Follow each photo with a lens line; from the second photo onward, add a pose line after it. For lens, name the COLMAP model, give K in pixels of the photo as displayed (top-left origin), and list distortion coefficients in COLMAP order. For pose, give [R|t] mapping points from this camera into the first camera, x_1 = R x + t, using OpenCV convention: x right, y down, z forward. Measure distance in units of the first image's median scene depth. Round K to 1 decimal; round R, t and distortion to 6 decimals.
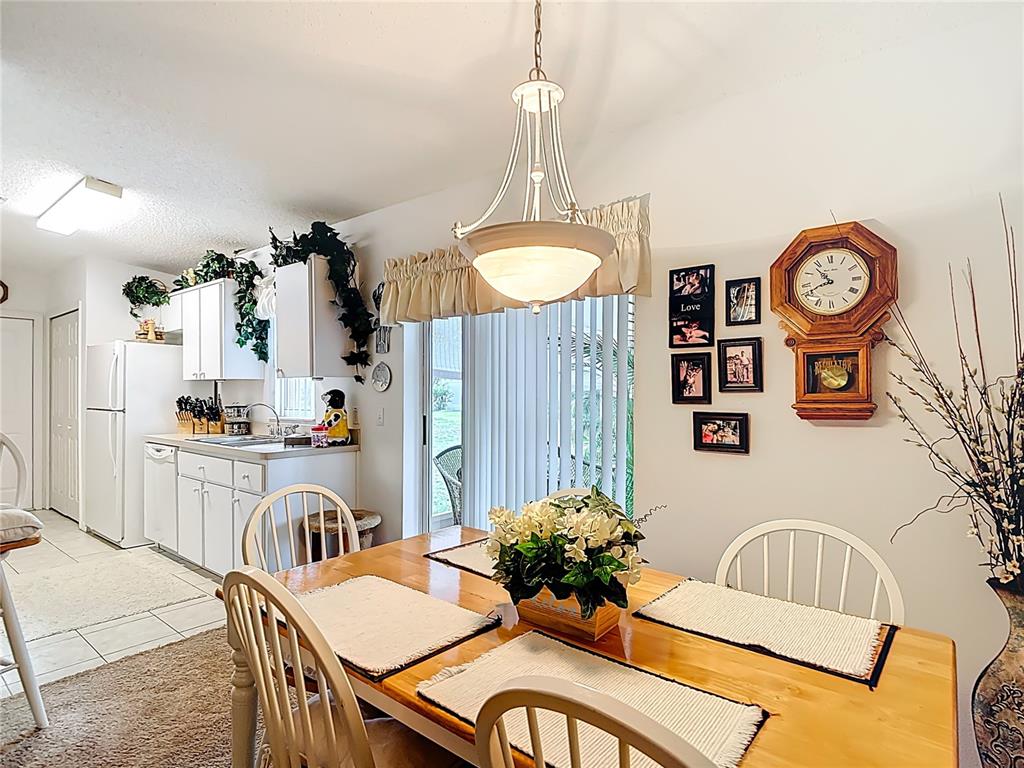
lens RADIAL K [[546.8, 0, 501.6], [0, 546.8, 393.7], [0, 0, 1]] dist [-0.013397, -0.005348]
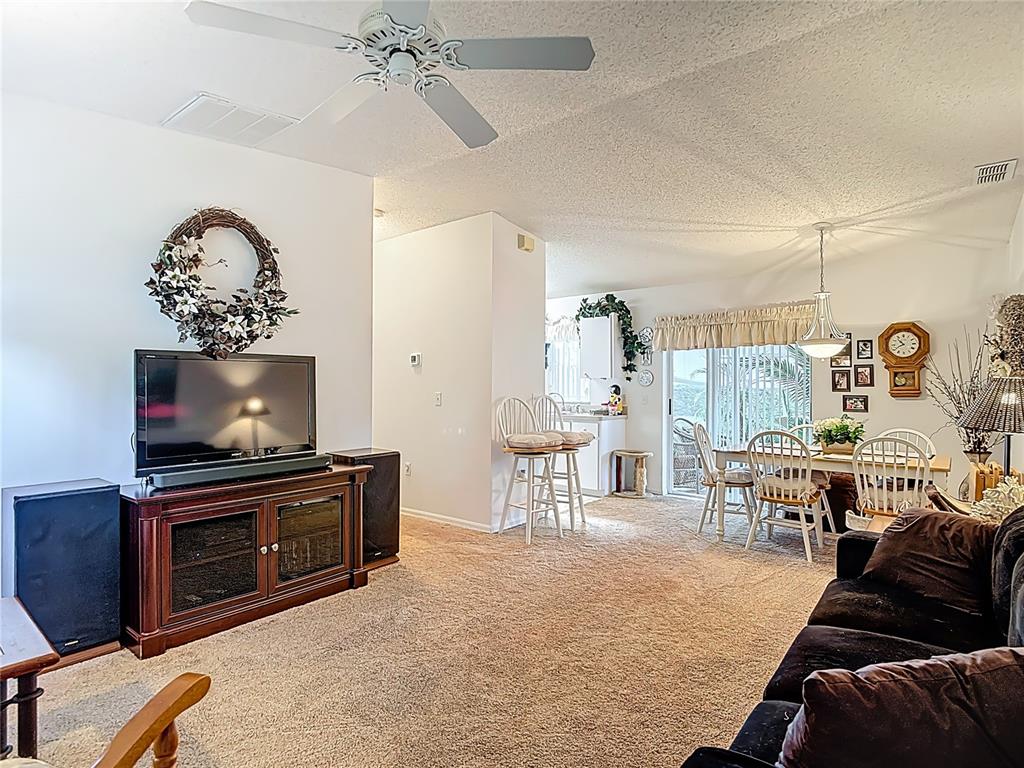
lens RADIAL K [[546.8, 0, 509.5], [0, 546.8, 376.4], [0, 0, 1]] dist [-0.013397, -0.005348]
pose [[0.999998, 0.001674, 0.000512, -1.071964], [-0.001665, 0.999830, -0.018374, -0.001176], [-0.000543, 0.018373, 0.999831, -1.329673]]
